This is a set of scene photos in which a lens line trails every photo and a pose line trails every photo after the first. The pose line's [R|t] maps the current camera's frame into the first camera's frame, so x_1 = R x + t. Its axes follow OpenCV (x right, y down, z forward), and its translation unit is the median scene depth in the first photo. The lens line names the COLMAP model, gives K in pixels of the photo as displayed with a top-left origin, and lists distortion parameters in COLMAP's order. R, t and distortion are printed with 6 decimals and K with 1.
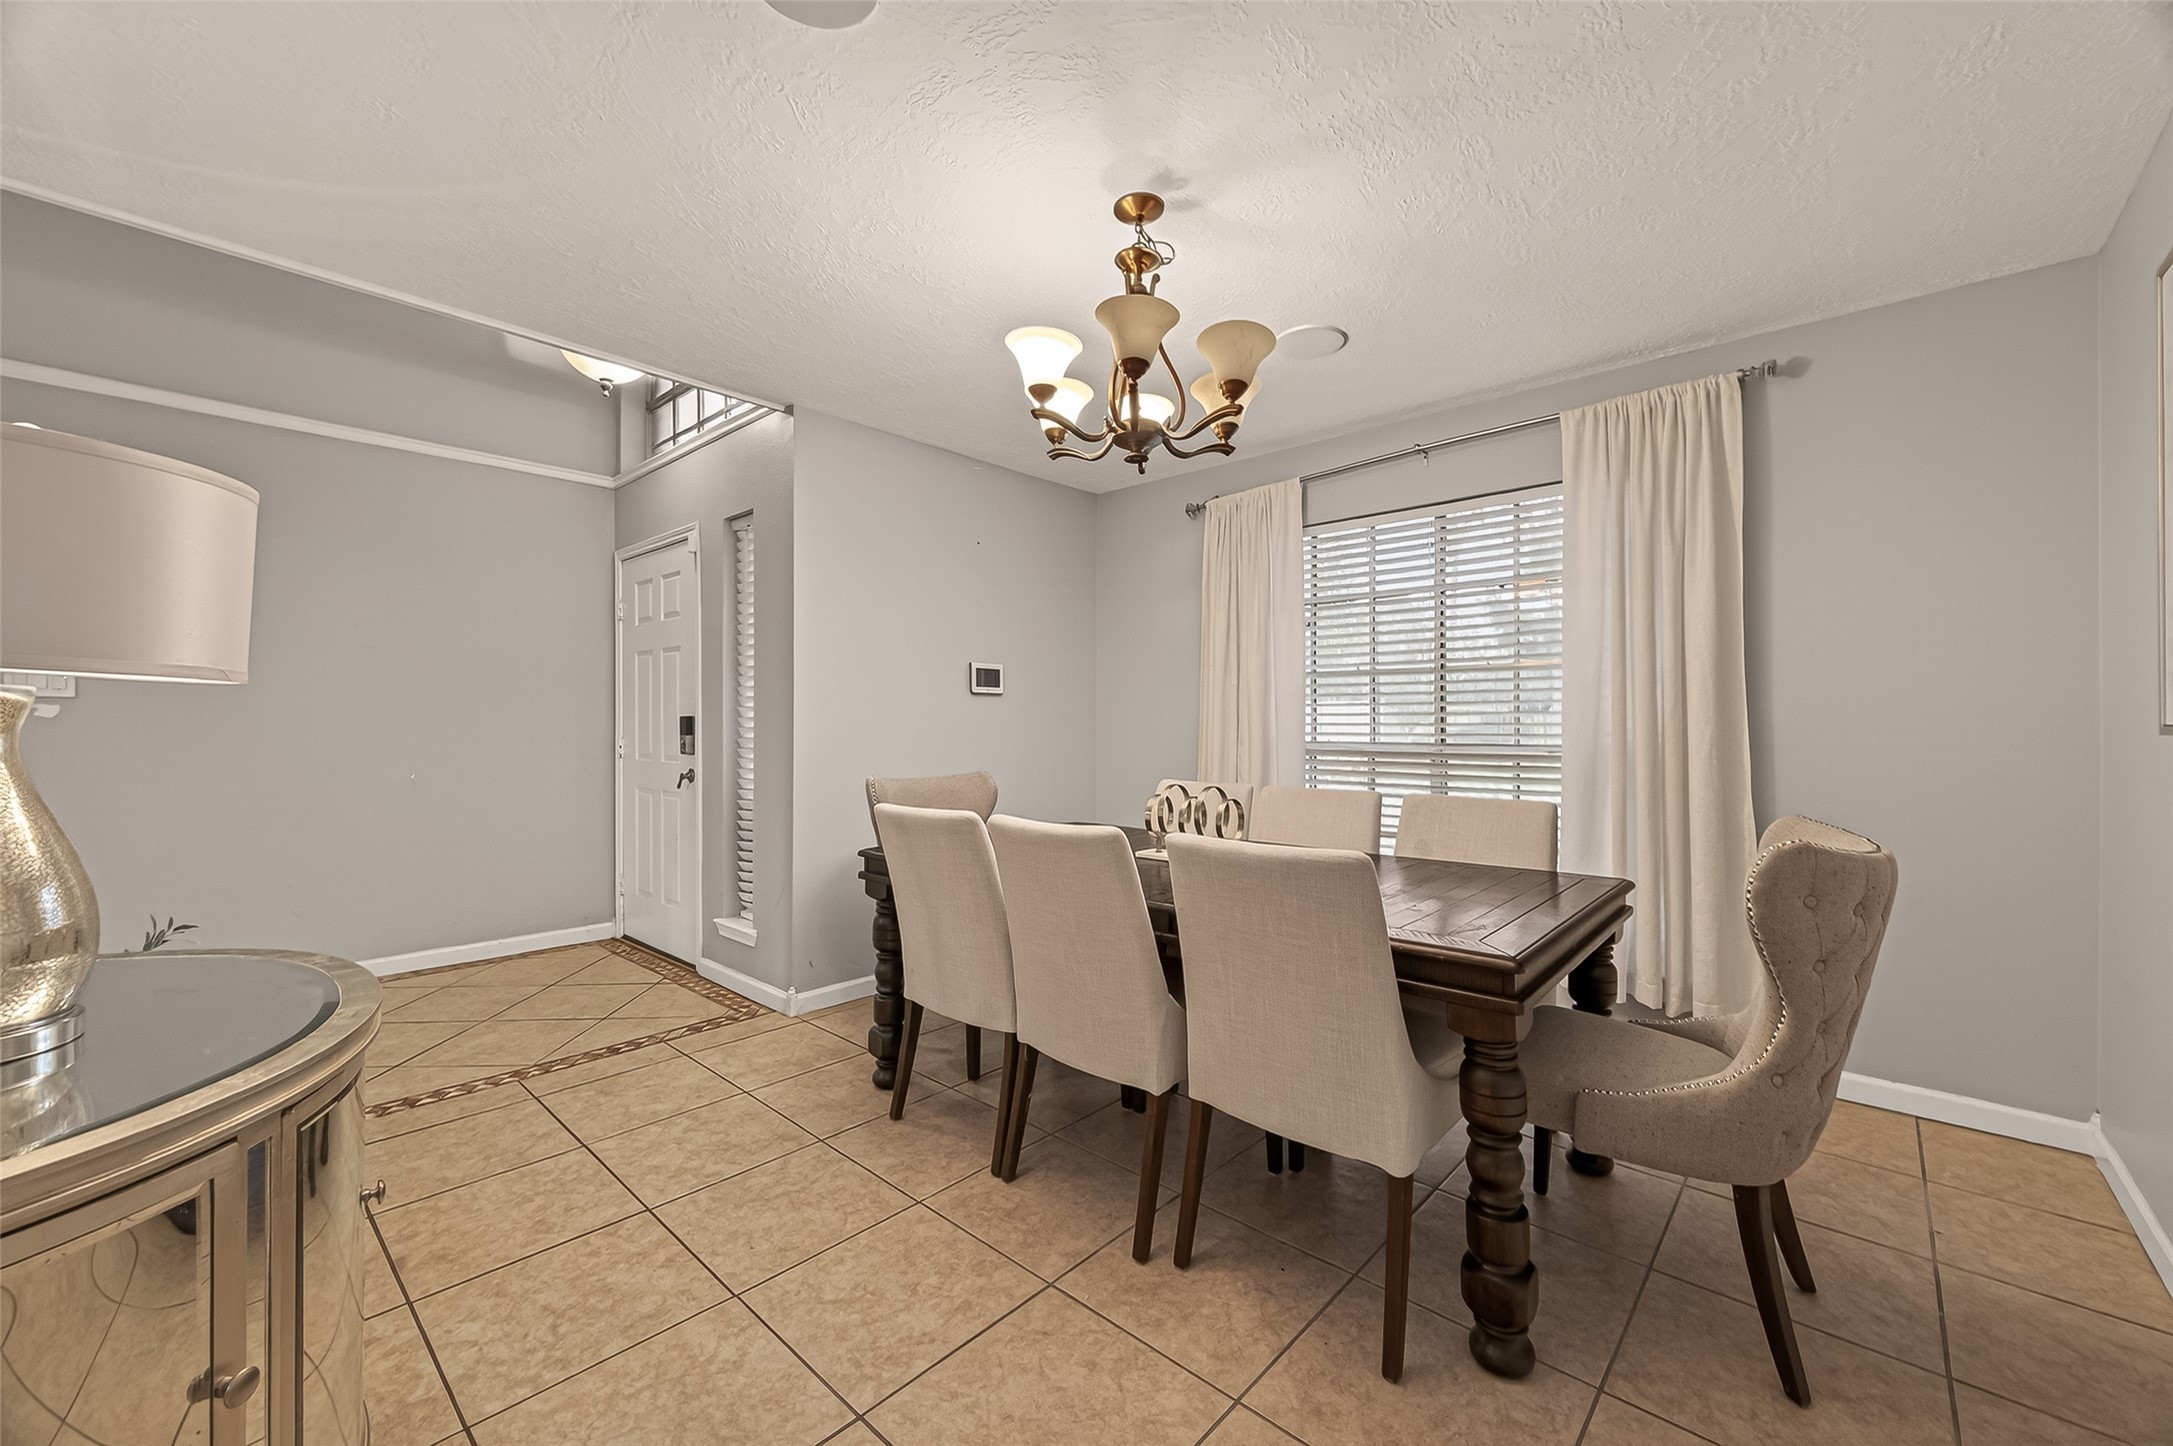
lens RADIAL K [[849.4, 0, 1089.2], [0, 849.4, 721.1], [0, 0, 1]] dist [0.003470, -0.000129]
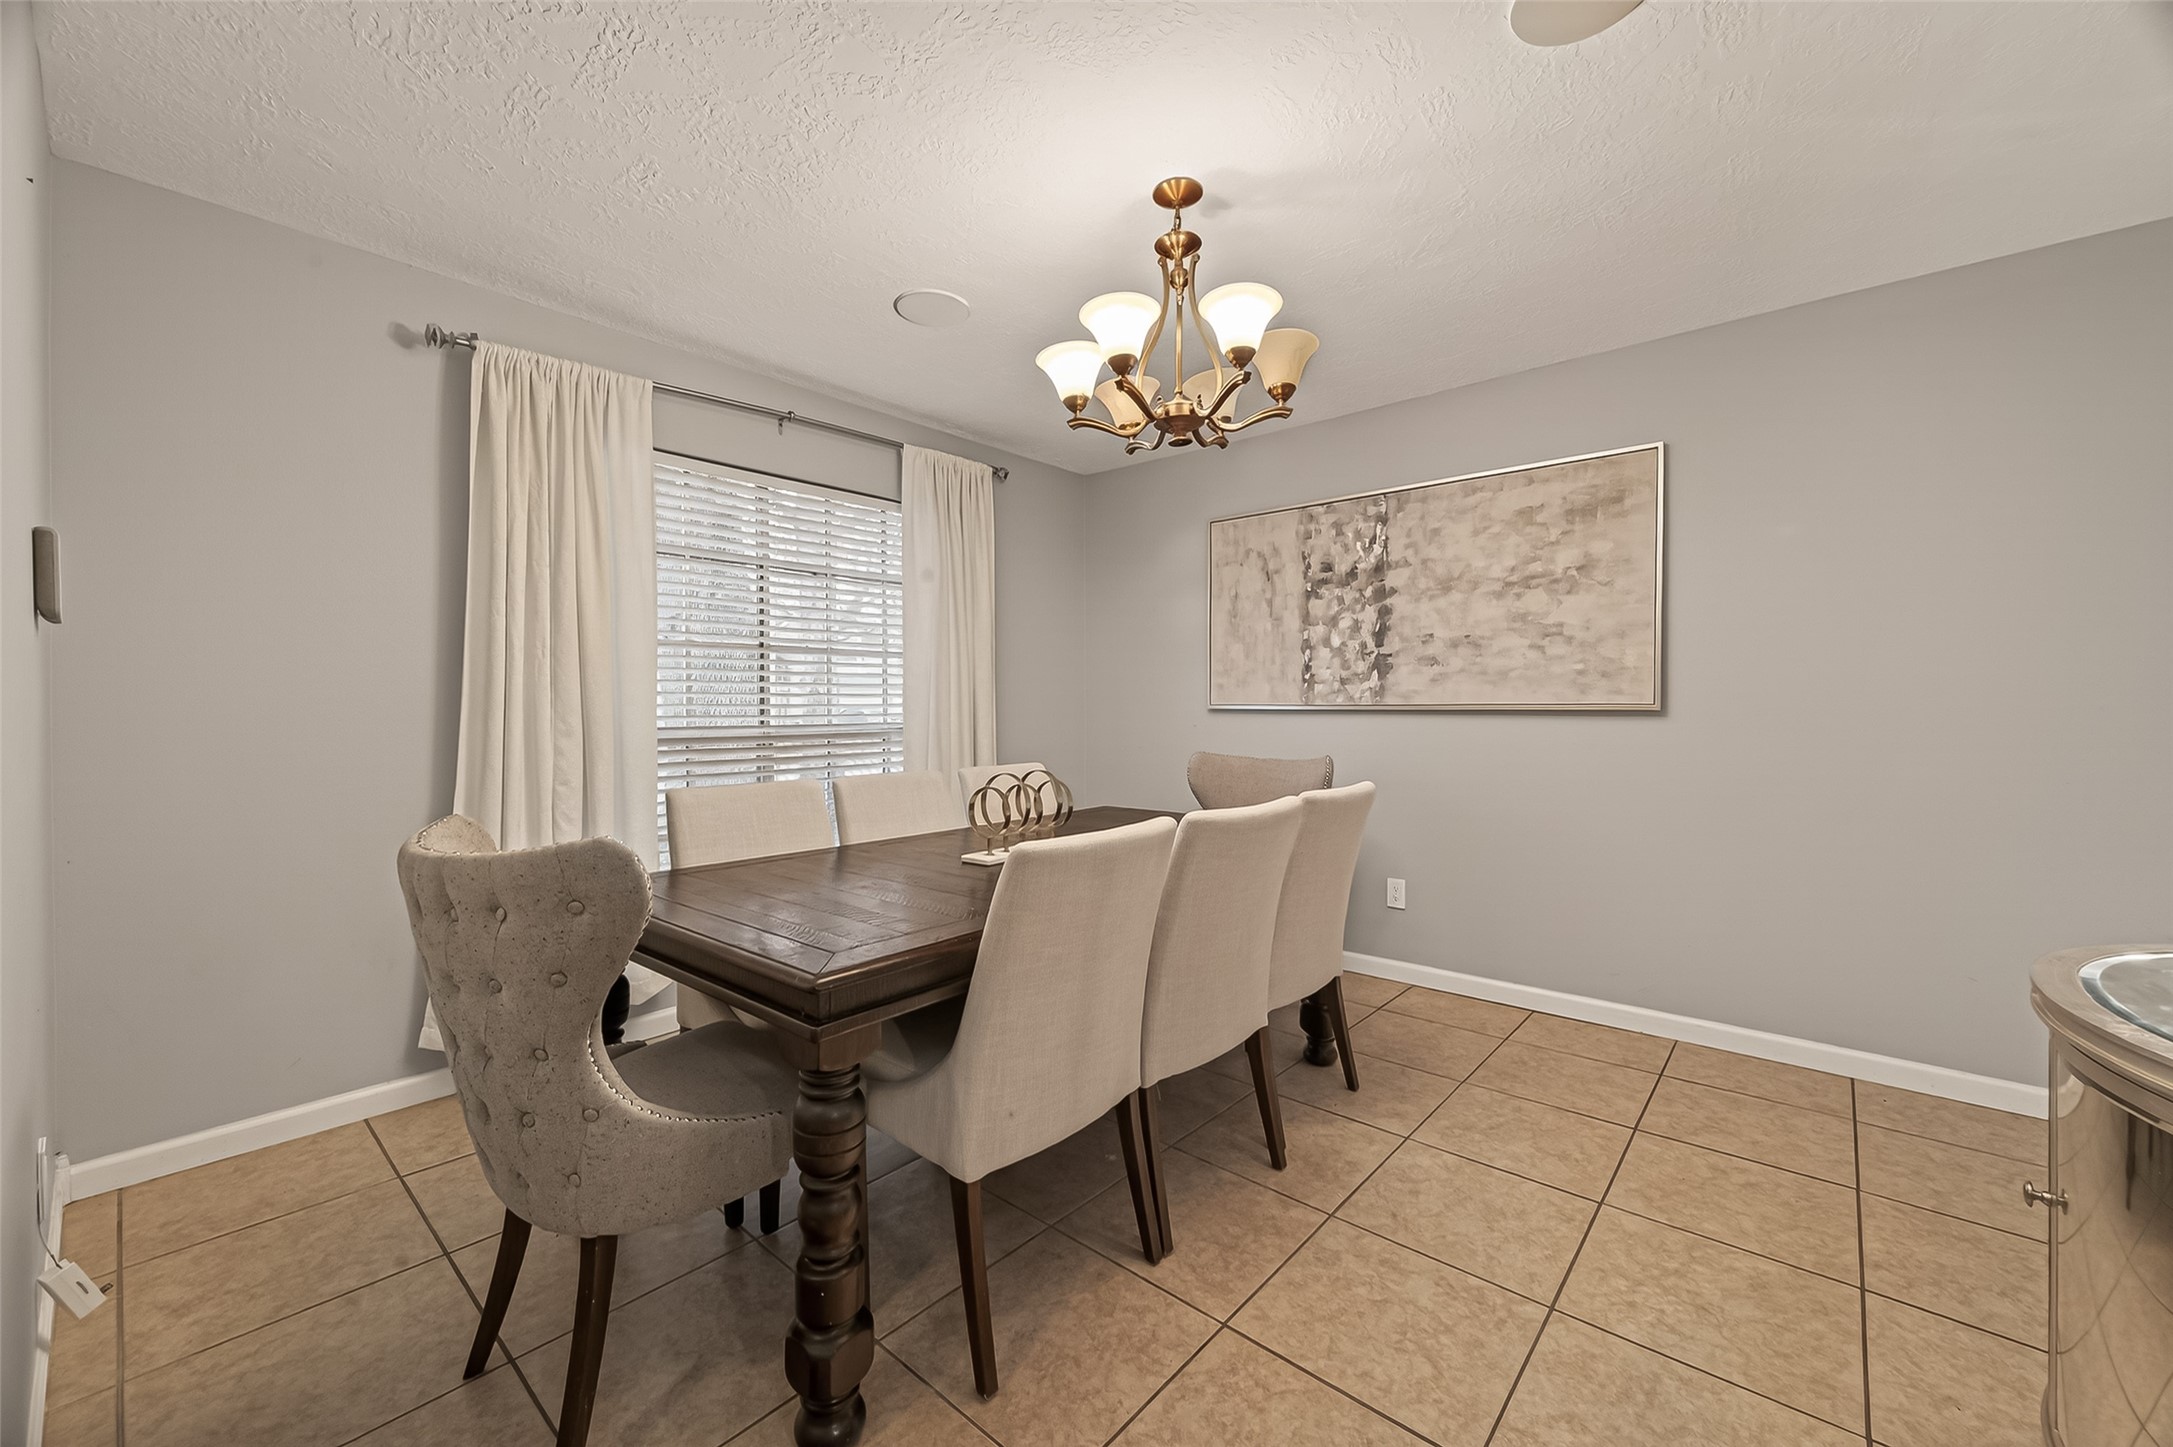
lens RADIAL K [[862.2, 0, 1098.2], [0, 862.2, 696.1], [0, 0, 1]] dist [0.001076, -0.000037]
pose [[-0.028456, 0.010388, 0.999541, -0.706406], [0.001780, 0.999945, -0.010341, 0.005033], [-0.999593, 0.001485, -0.028473, 0.818338]]
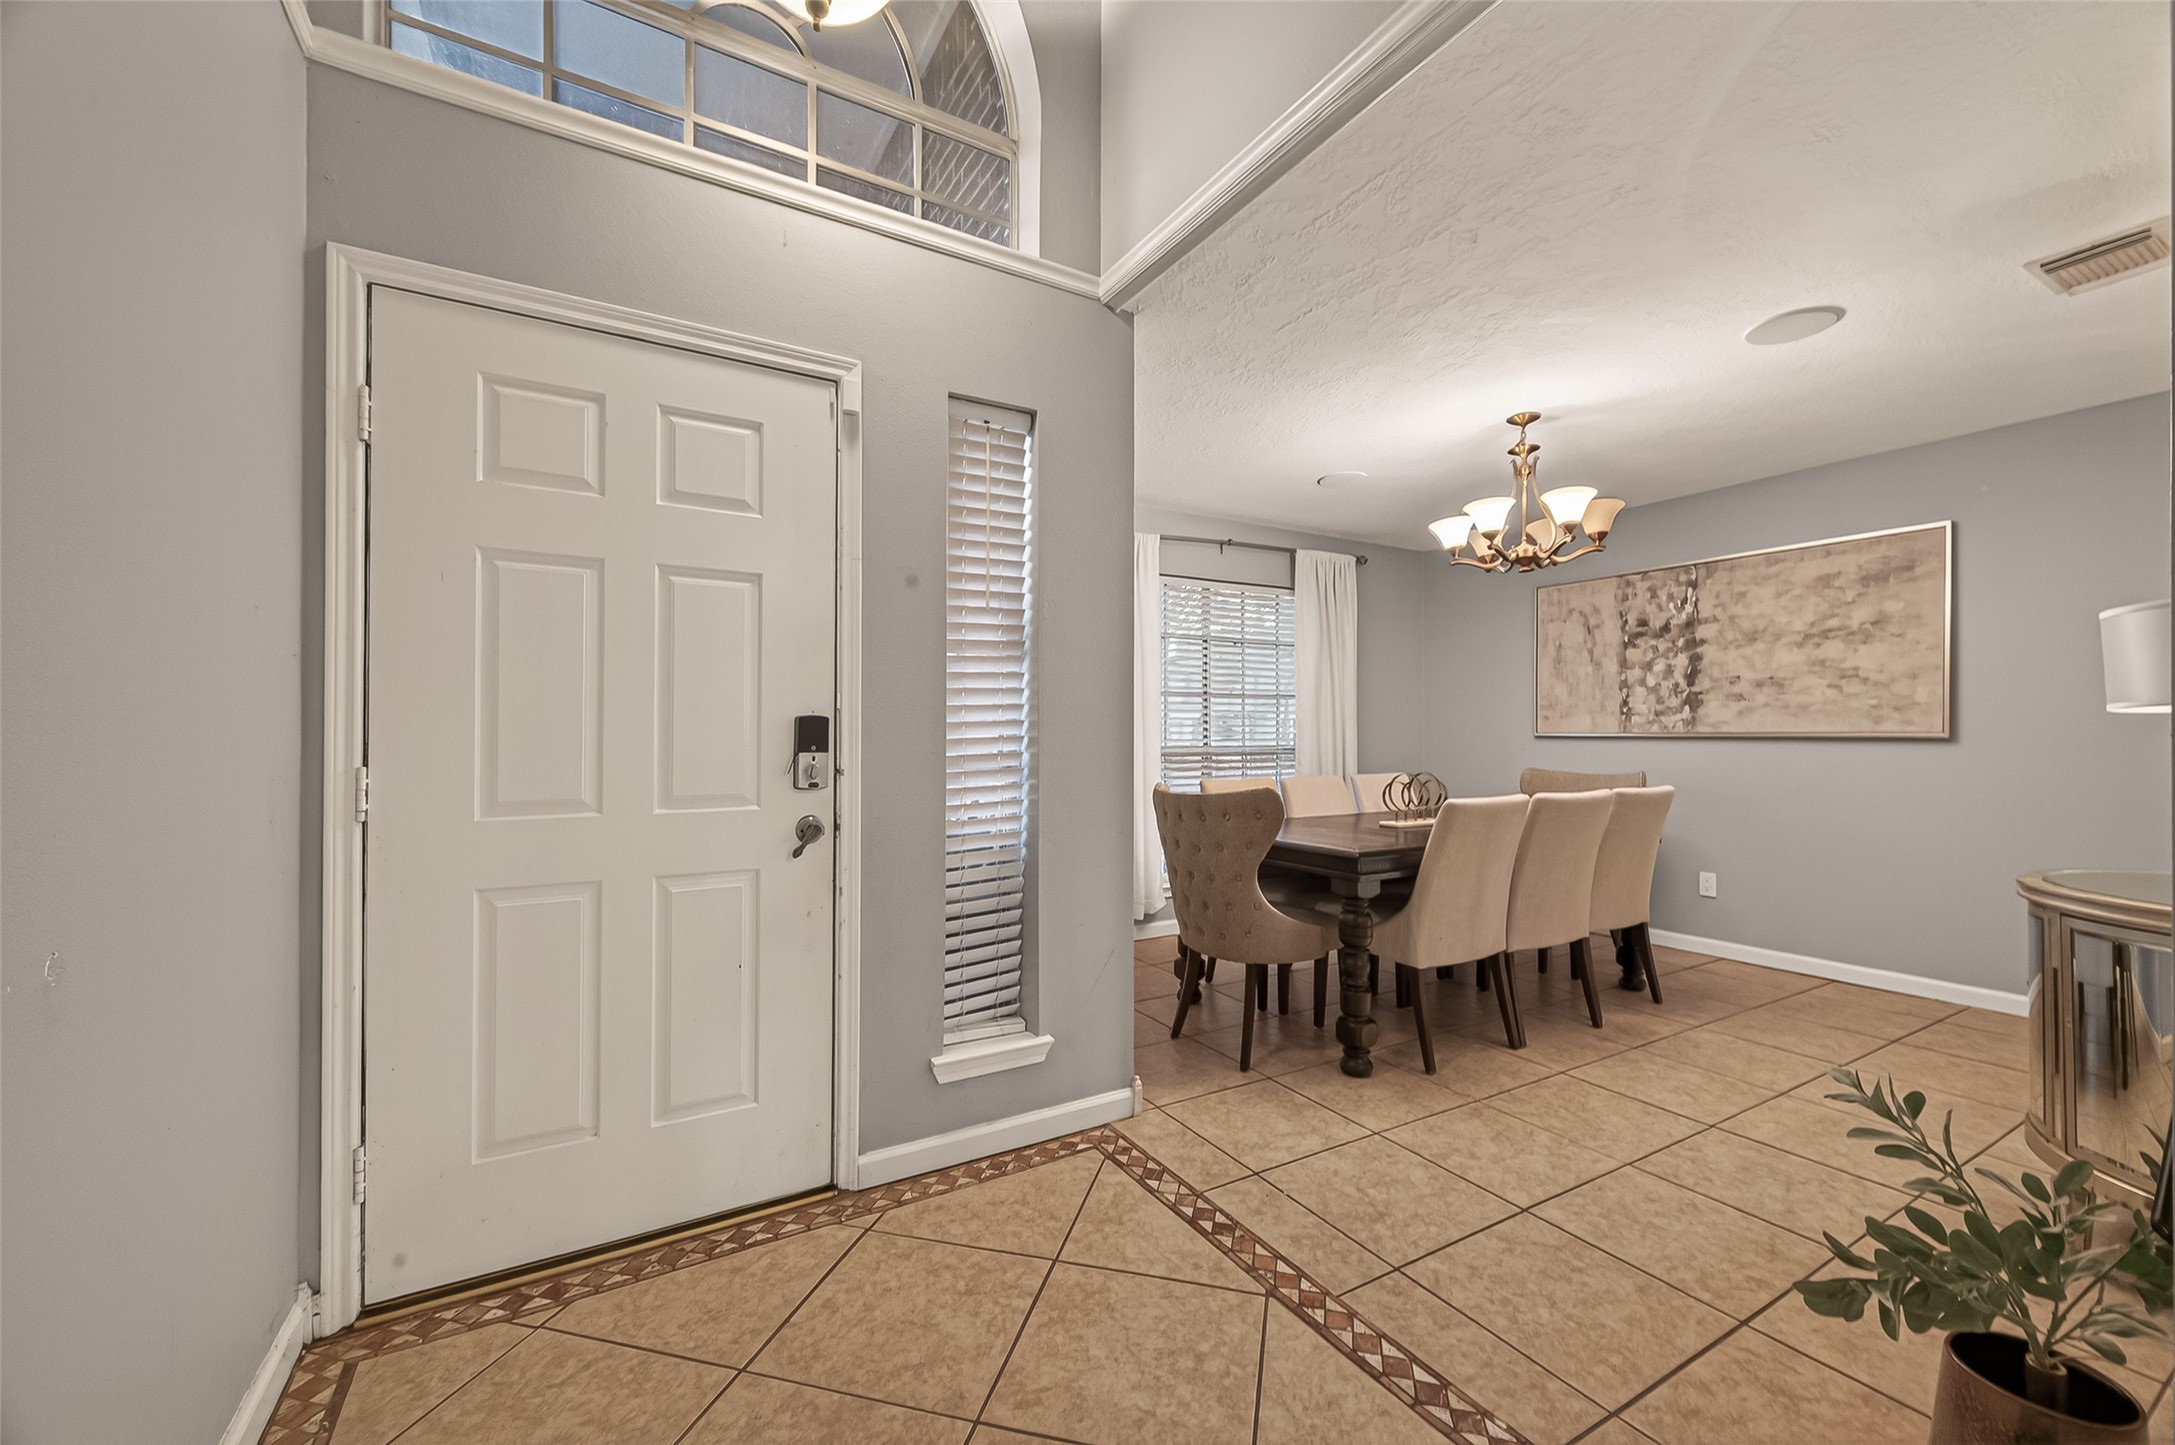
lens RADIAL K [[852.4, 0, 1084.4], [0, 852.4, 721.5], [0, 0, 1]] dist [0.001188, -0.000415]
pose [[0.308749, 0.013700, 0.951045, -1.283716], [-0.000051, 0.999896, -0.014387, 0.007663], [-0.951143, 0.004394, 0.308718, 0.944810]]
